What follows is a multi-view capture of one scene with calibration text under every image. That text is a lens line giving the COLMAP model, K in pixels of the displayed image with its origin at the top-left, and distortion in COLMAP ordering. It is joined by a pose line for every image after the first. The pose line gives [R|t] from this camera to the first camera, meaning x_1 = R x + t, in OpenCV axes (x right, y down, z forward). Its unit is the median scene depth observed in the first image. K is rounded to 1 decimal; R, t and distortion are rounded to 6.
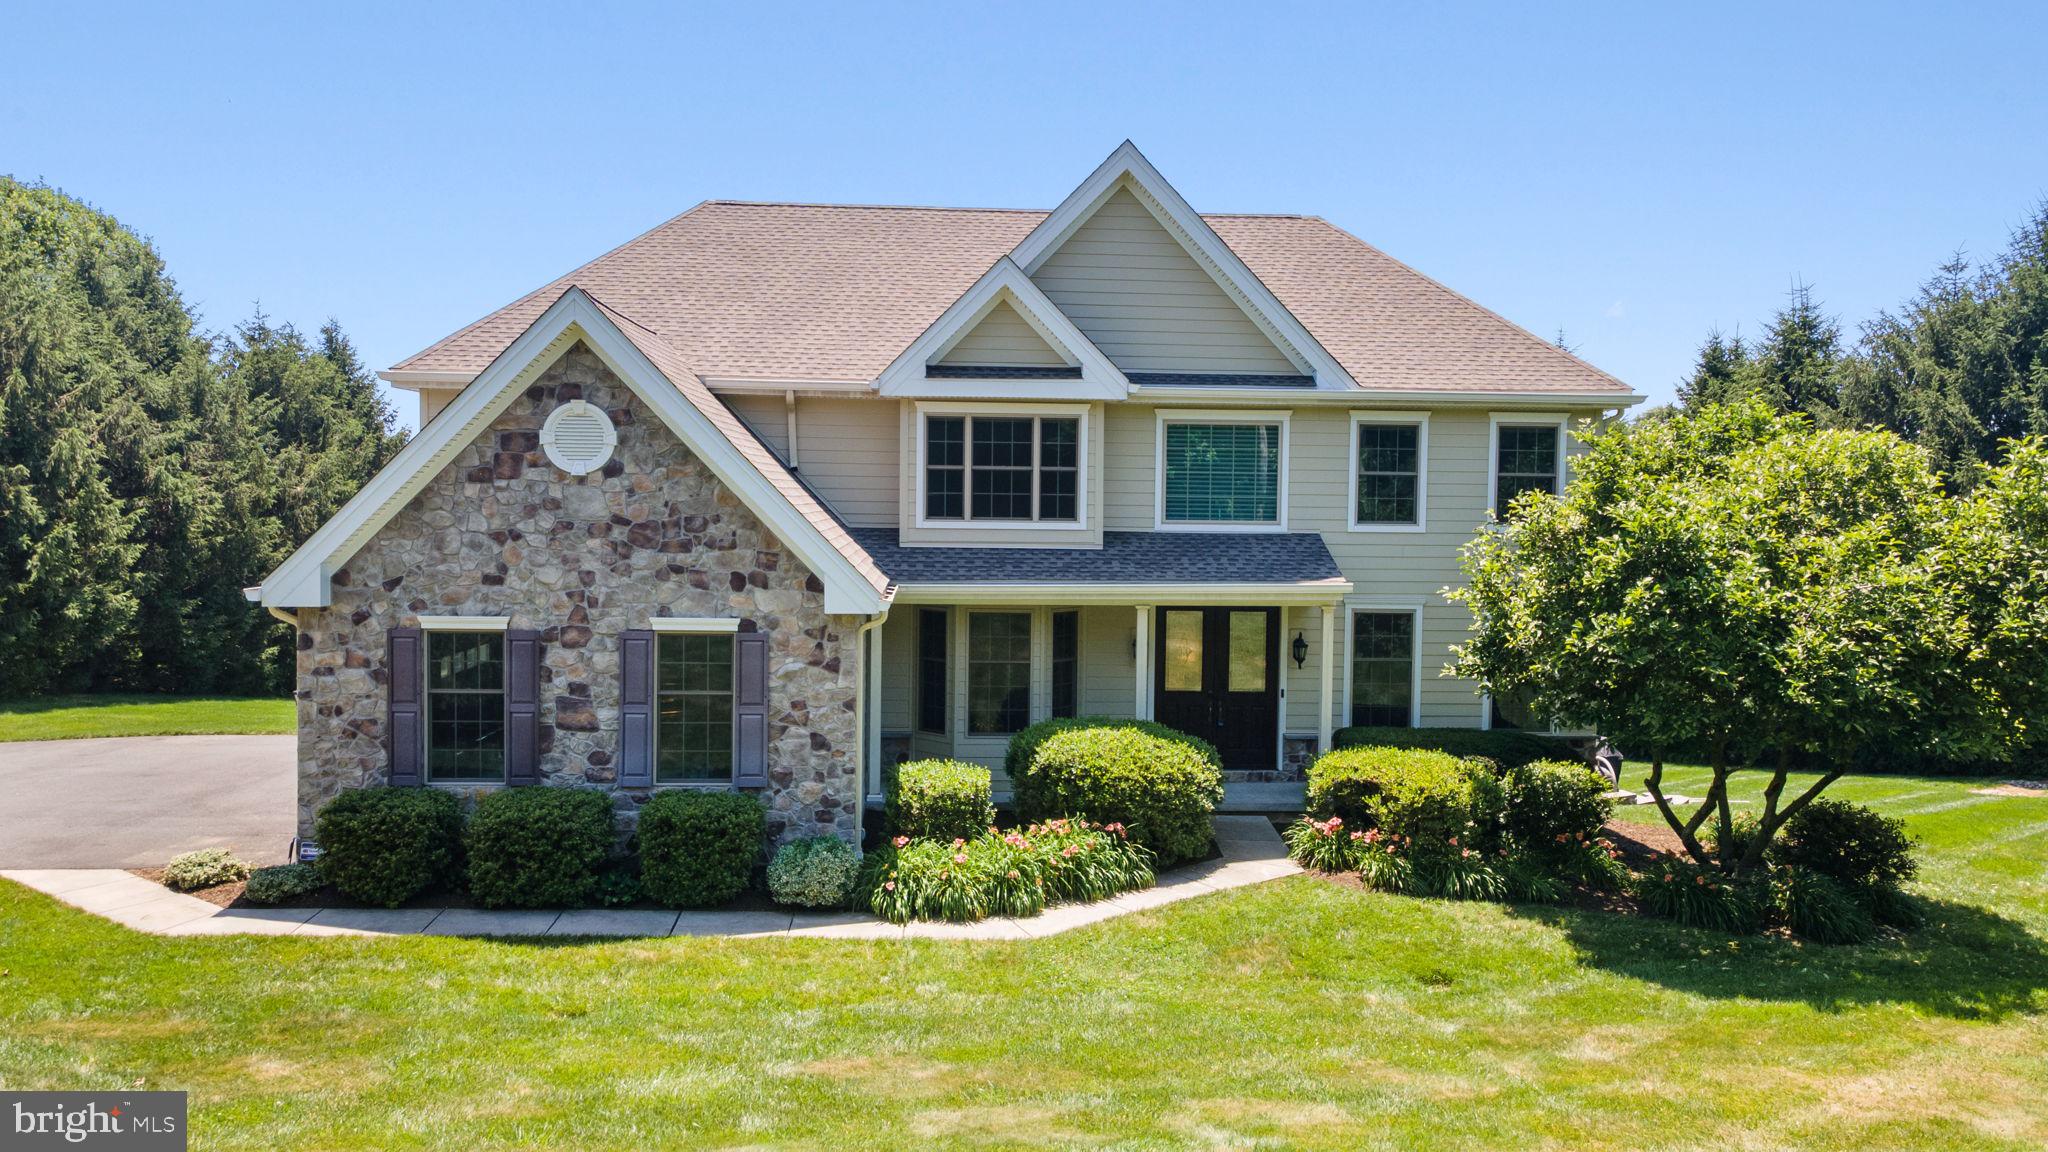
lens RADIAL K [[1483.9, 0, 1032.8], [0, 1483.9, 580.1], [0, 0, 1]] dist [0.022998, 0.041980]
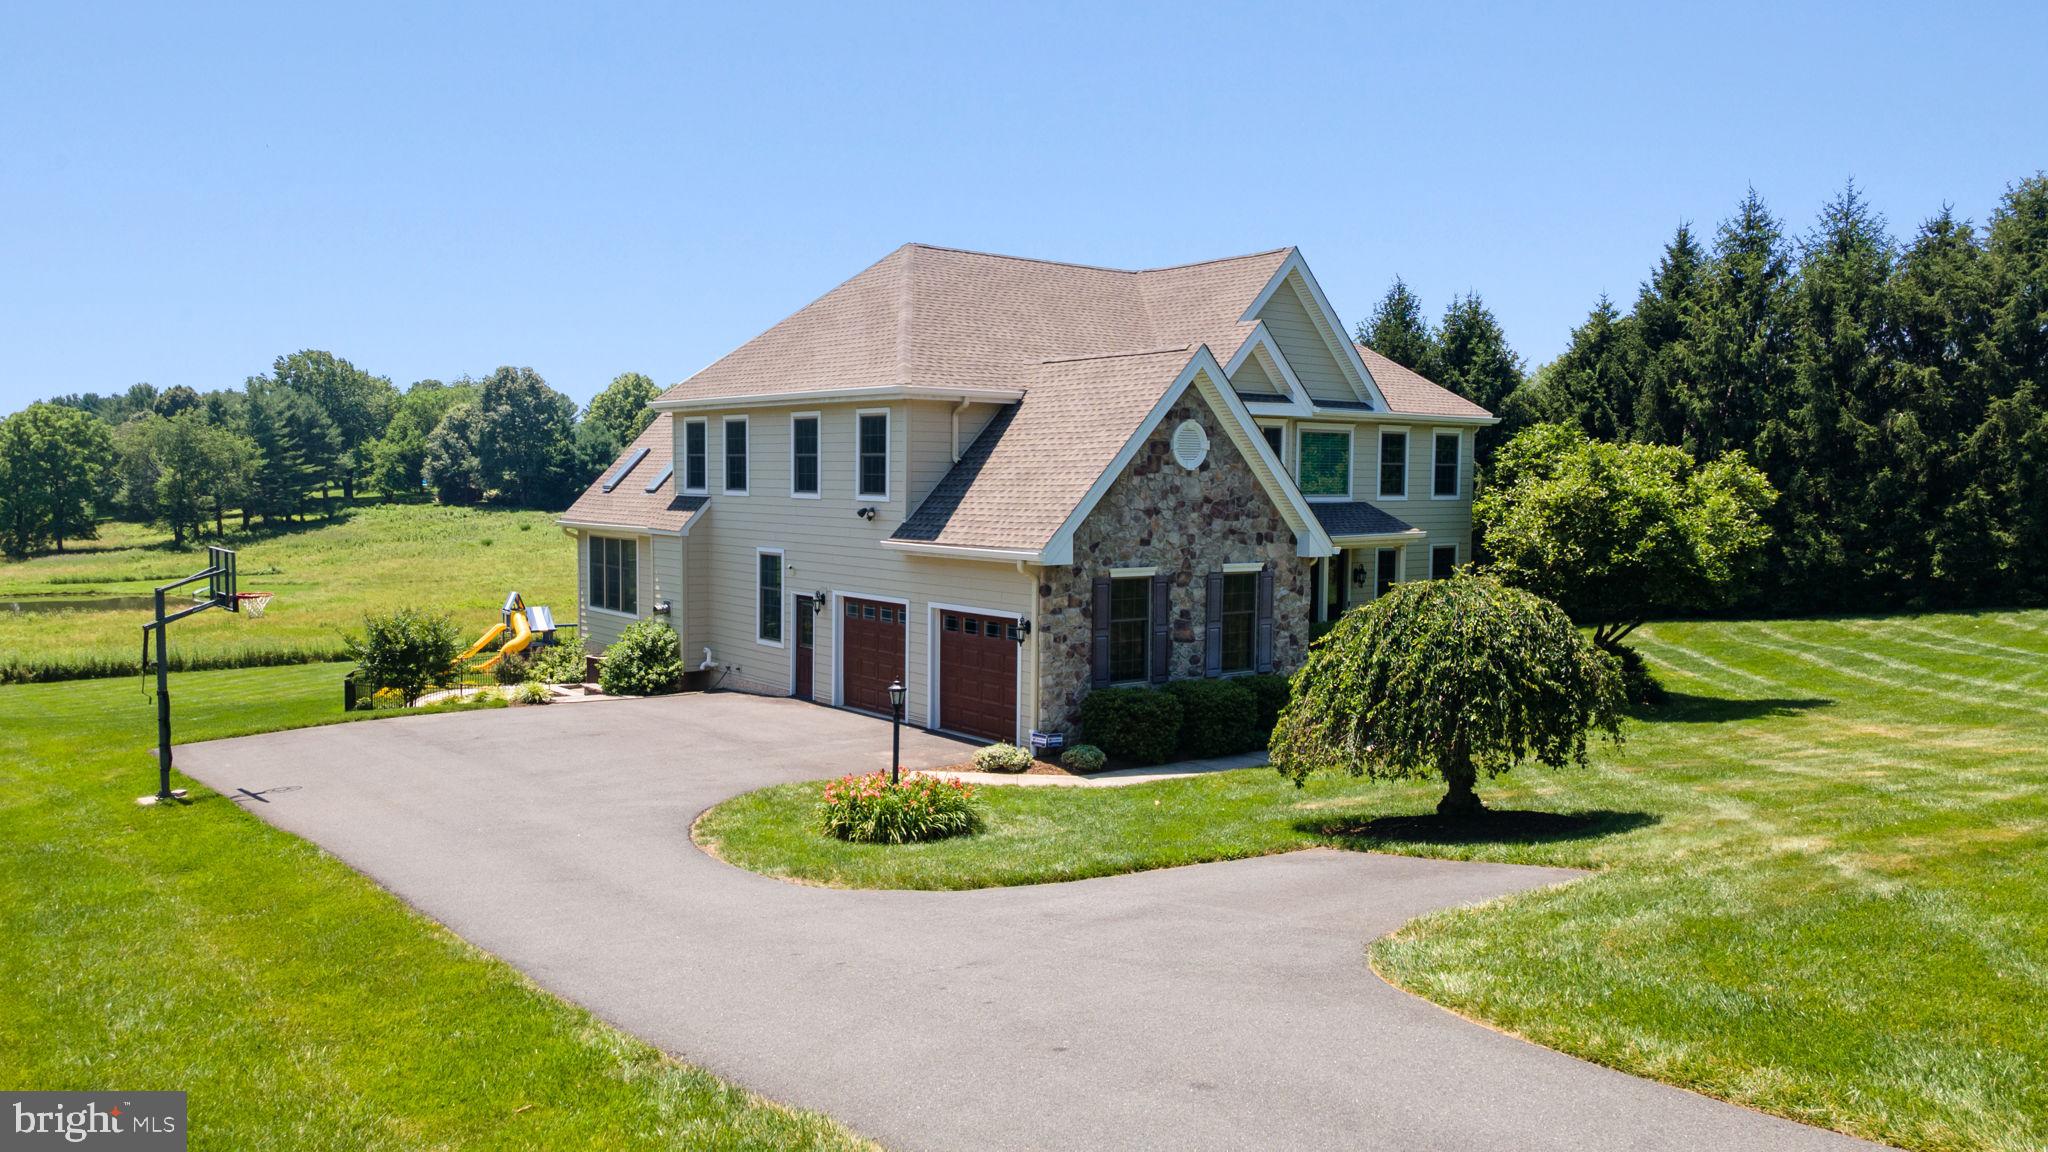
lens RADIAL K [[1483.9, 0, 1032.8], [0, 1483.9, 580.1], [0, 0, 1]] dist [0.022998, 0.041980]
pose [[0.816462, -0.044433, 0.575687, -1.278311], [0.030646, 0.998964, 0.033638, -0.015192], [-0.576585, -0.009822, 0.816978, -0.120434]]
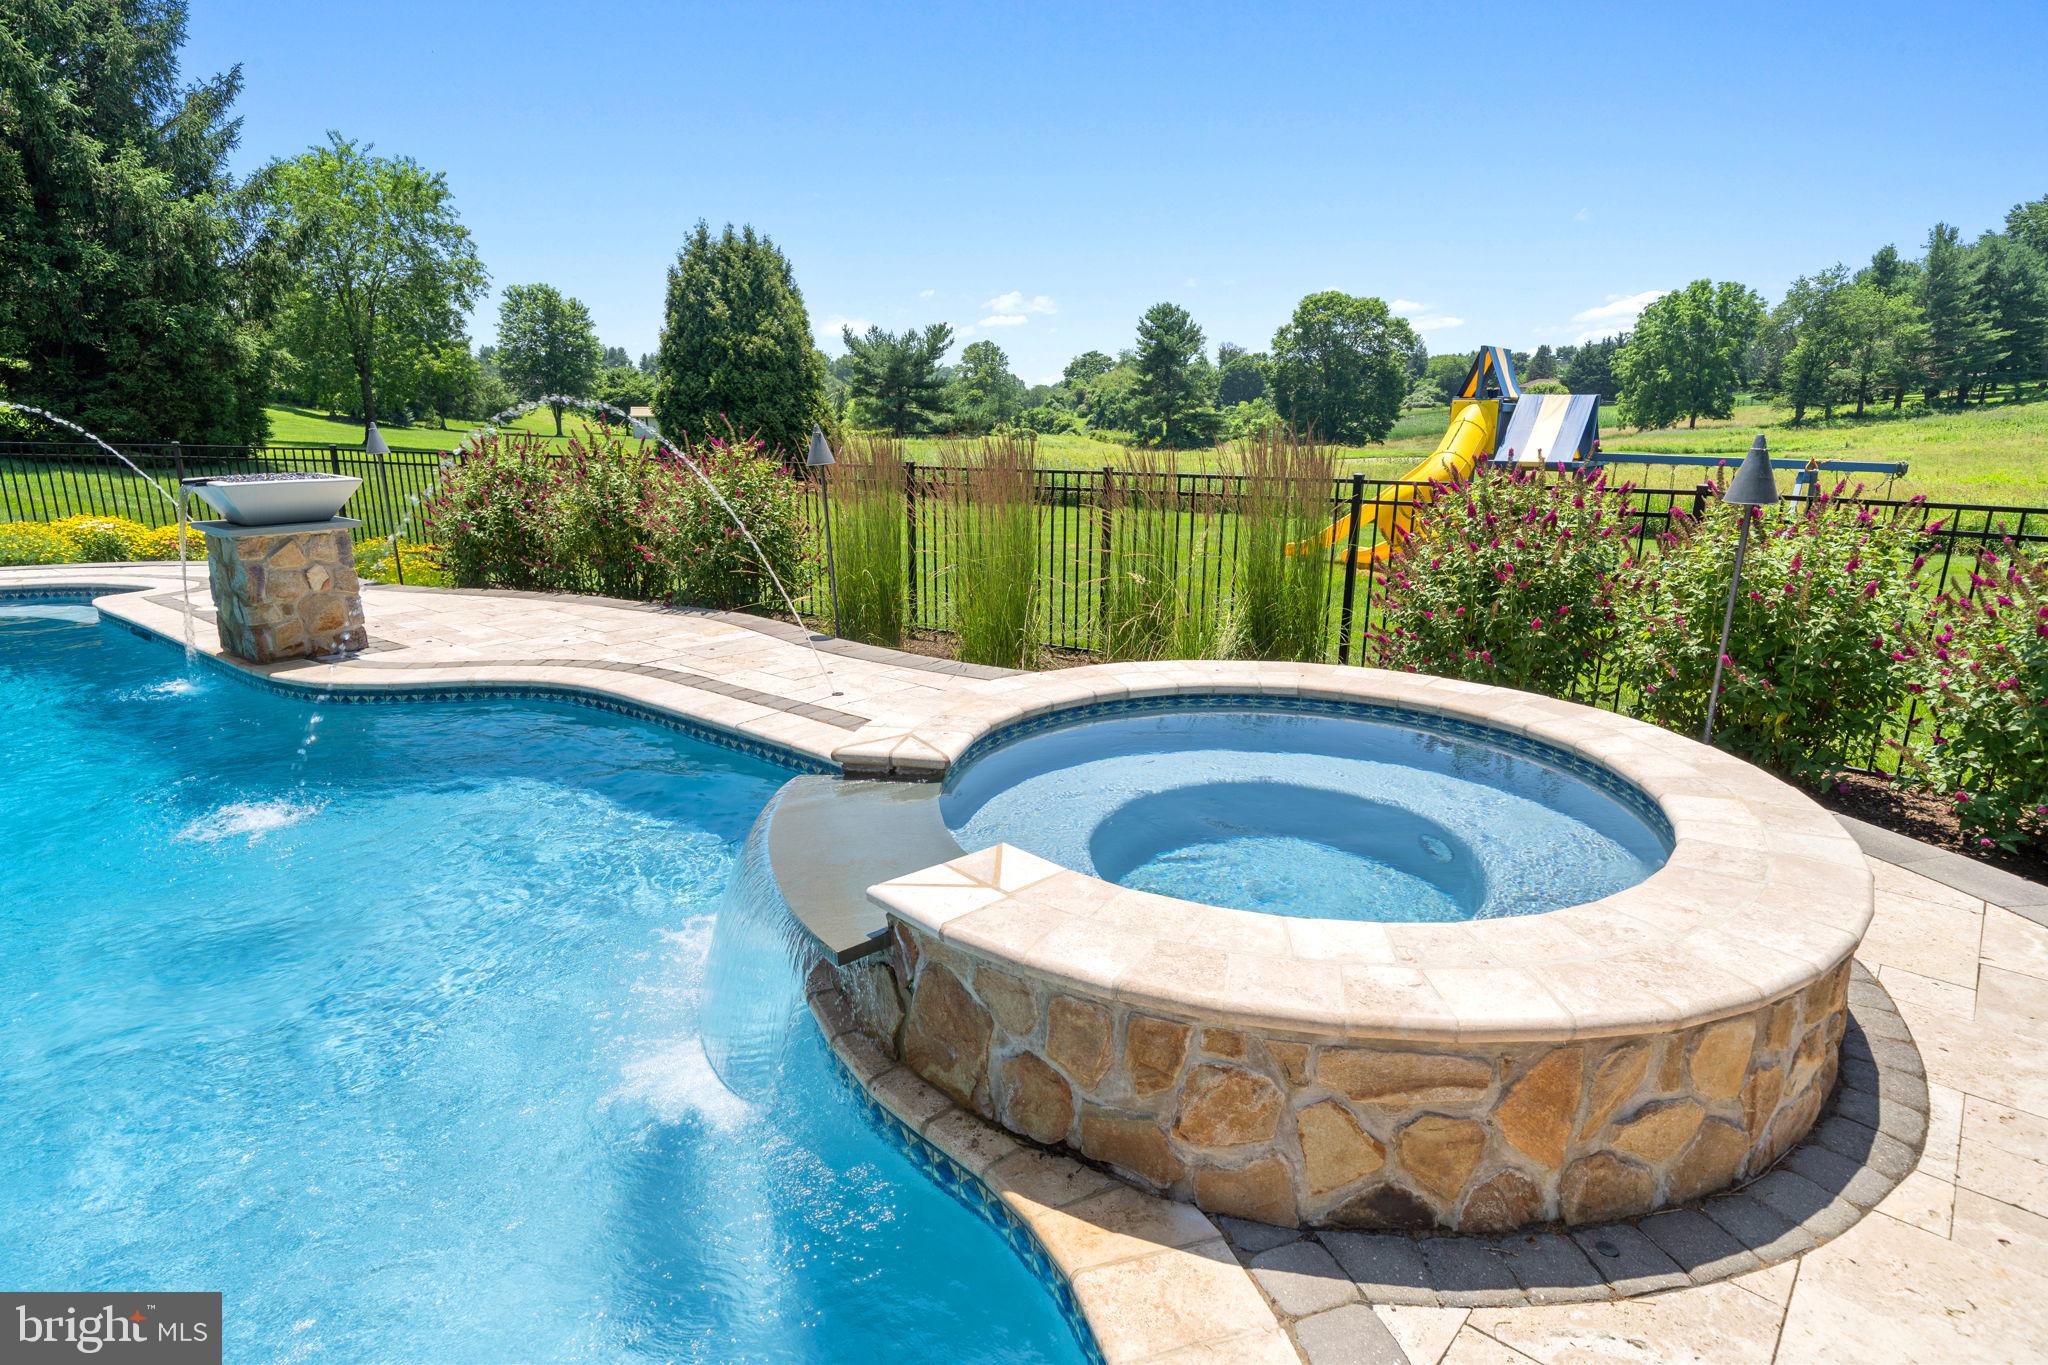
lens RADIAL K [[1100.5, 0, 1016.7], [0, 1100.5, 698.2], [0, 0, 1]] dist [0.001505, 0.002619]
pose [[0.808281, 0.140677, -0.571744, 0.322230], [-0.019244, 0.976832, 0.213143, 0.250831], [0.588482, -0.161277, 0.792262, 3.316925]]
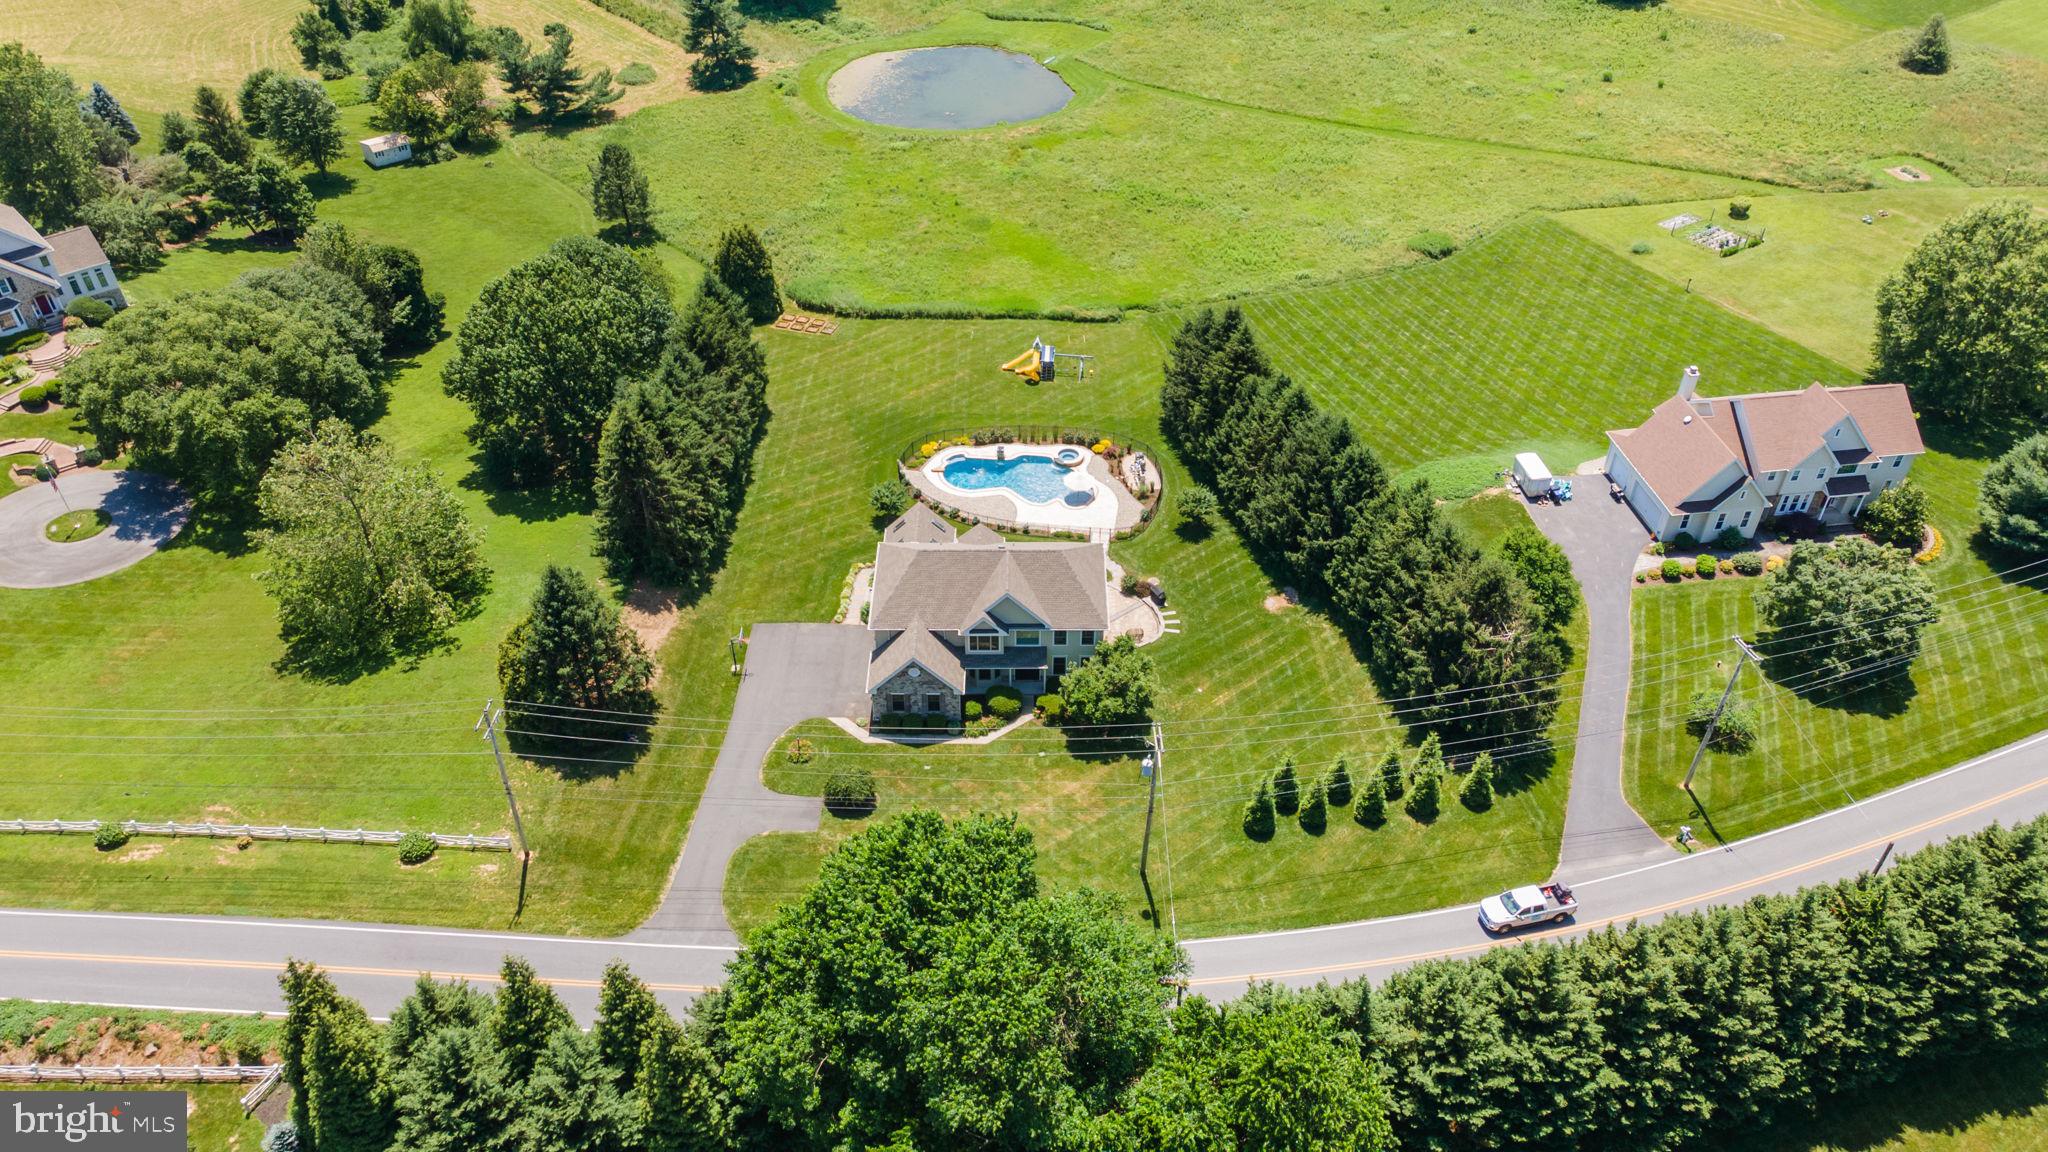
lens RADIAL K [[1483.9, 0, 1032.8], [0, 1483.9, 580.1], [0, 0, 1]] dist [0.022998, 0.041980]
pose [[0.998464, 0.028851, -0.047306, 0.476517], [0.004770, 0.805831, 0.592127, -4.074682], [0.055204, -0.591442, 0.804455, -3.745418]]
